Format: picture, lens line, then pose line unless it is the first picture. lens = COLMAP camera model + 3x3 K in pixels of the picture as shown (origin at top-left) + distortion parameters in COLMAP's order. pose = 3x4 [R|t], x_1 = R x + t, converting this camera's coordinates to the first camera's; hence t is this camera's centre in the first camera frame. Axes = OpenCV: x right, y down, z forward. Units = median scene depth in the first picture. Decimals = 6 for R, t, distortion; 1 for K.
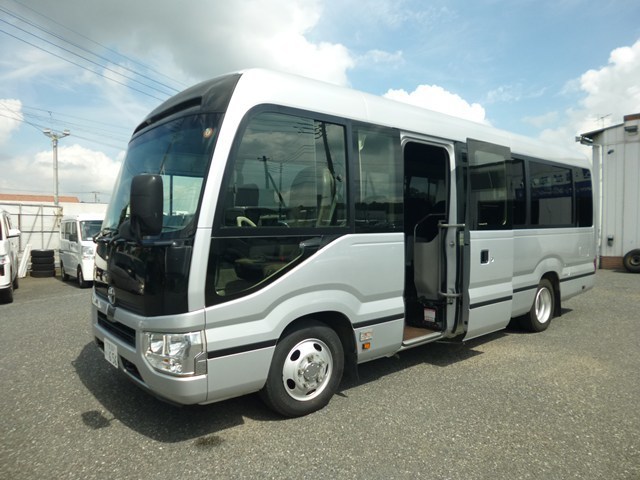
lens RADIAL K [[451.4, 0, 319.7], [0, 451.4, 236.8], [0, 0, 1]] dist [-0.061751, 0.023373]
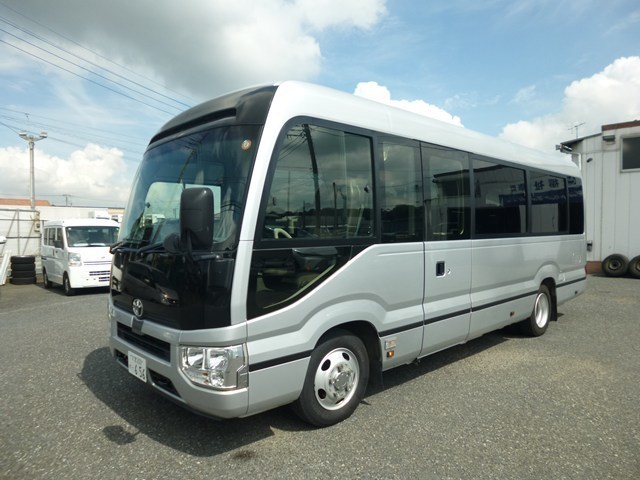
lens RADIAL K [[451.4, 0, 317.8], [0, 451.4, 237.4], [0, 0, 1]] dist [-0.061751, 0.023373]
pose [[0.998409, -0.000682, 0.056381, -0.127096], [0.001051, 0.999978, -0.006509, -0.016340], [-0.056375, 0.006558, 0.998388, -0.005412]]
